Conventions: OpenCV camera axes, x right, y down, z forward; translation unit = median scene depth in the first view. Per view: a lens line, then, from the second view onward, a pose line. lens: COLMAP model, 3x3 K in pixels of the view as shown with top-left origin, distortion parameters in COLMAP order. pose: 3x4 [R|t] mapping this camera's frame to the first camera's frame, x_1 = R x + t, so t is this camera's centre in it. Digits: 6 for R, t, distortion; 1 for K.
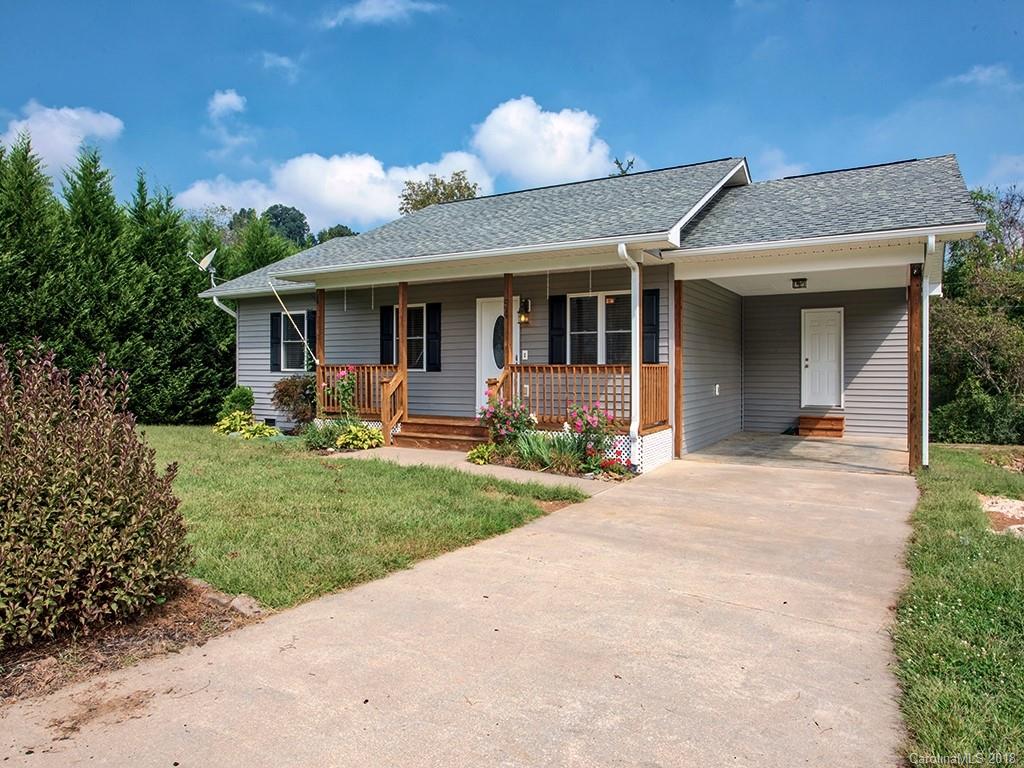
lens RADIAL K [[712.5, 0, 512.2], [0, 712.5, 381.1], [0, 0, 1]] dist [-0.008840, 0.001435]
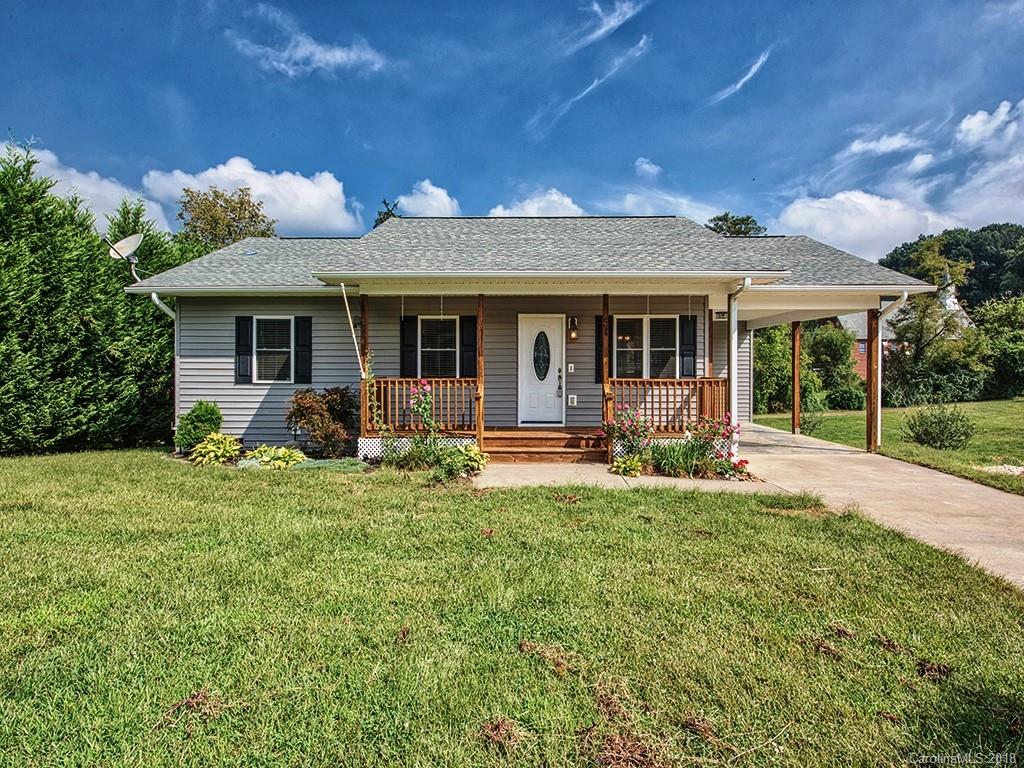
lens RADIAL K [[588.9, 0, 512.2], [0, 588.9, 384.8], [0, 0, 1]] dist [-0.001545, -0.003304]
pose [[0.856169, -0.001409, 0.516695, -0.425970], [0.009134, 0.999881, -0.012409, -0.000427], [-0.516616, 0.015343, 0.856080, 0.215163]]
